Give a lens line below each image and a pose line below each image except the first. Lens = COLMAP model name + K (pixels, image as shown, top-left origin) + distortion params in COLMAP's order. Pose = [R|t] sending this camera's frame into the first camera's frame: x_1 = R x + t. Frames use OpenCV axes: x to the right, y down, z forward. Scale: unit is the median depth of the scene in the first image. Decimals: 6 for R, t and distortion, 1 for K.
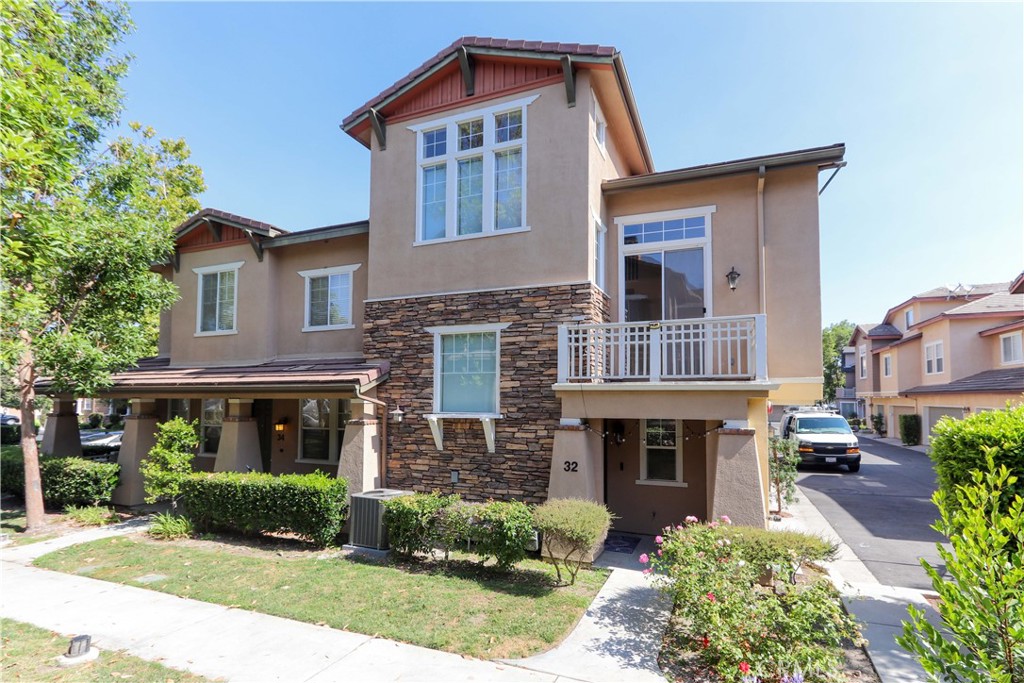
lens RADIAL K [[485.8, 0, 514.6], [0, 485.8, 373.3], [0, 0, 1]] dist [0.002168, 0.000398]
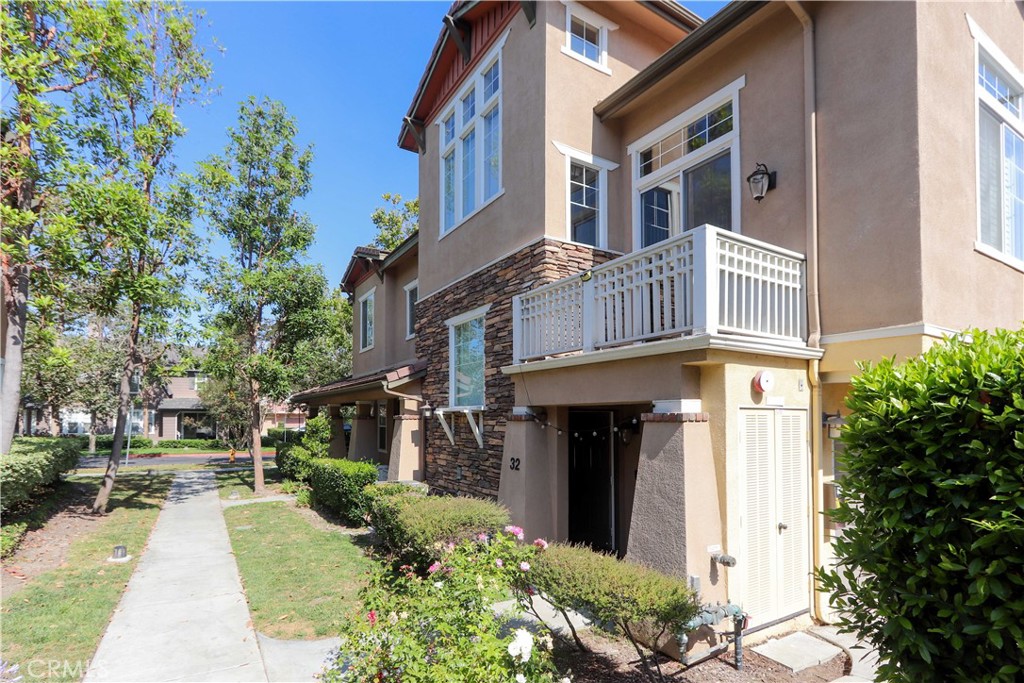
lens RADIAL K [[497.9, 0, 508.0], [0, 497.9, 404.9], [0, 0, 1]] dist [-0.001711, 0.000163]
pose [[0.804060, -0.016370, -0.594323, 0.547870], [0.028738, 0.999523, 0.011348, 0.071981], [0.593854, -0.026204, 0.804146, 0.277344]]
